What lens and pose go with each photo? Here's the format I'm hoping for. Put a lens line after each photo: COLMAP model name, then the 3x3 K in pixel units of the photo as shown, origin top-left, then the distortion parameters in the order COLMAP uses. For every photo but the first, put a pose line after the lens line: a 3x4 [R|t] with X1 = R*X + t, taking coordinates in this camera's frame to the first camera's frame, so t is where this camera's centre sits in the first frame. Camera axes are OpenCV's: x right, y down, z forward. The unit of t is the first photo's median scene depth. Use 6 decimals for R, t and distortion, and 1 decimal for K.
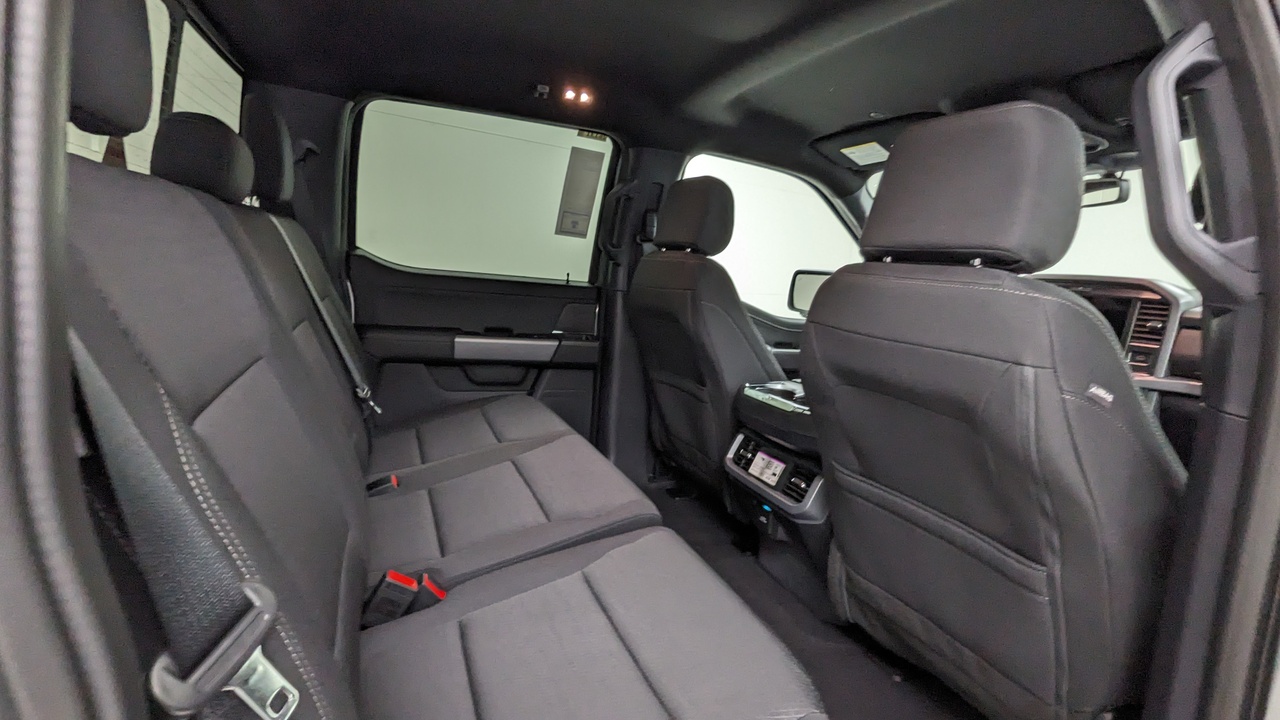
lens RADIAL K [[619.6, 0, 640.0], [0, 619.6, 360.0], [0, 0, 1]] dist [-0.003327, 0.000230]
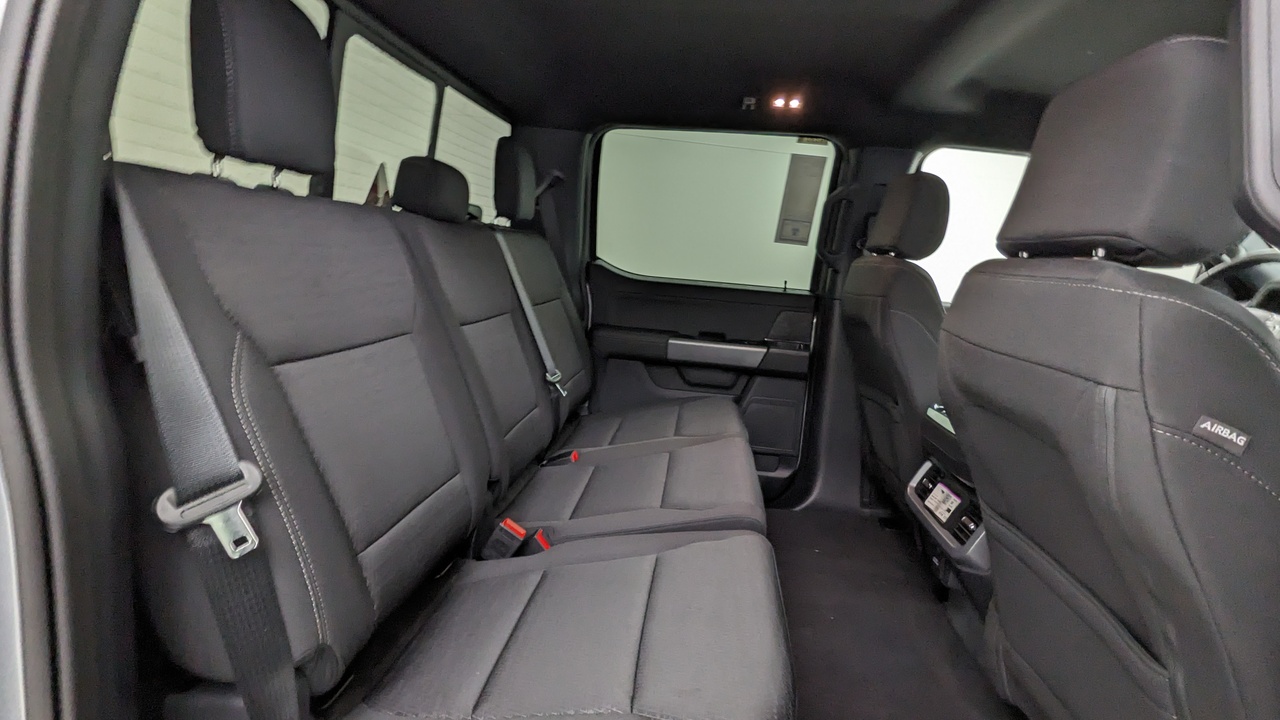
lens RADIAL K [[619.6, 0, 640.0], [0, 619.6, 360.0], [0, 0, 1]] dist [-0.003327, 0.000230]
pose [[0.875006, 0.061918, -0.480136, 0.197740], [-0.073120, 0.997312, -0.004643, 0.009492], [0.478558, 0.039171, 0.877182, 0.025818]]
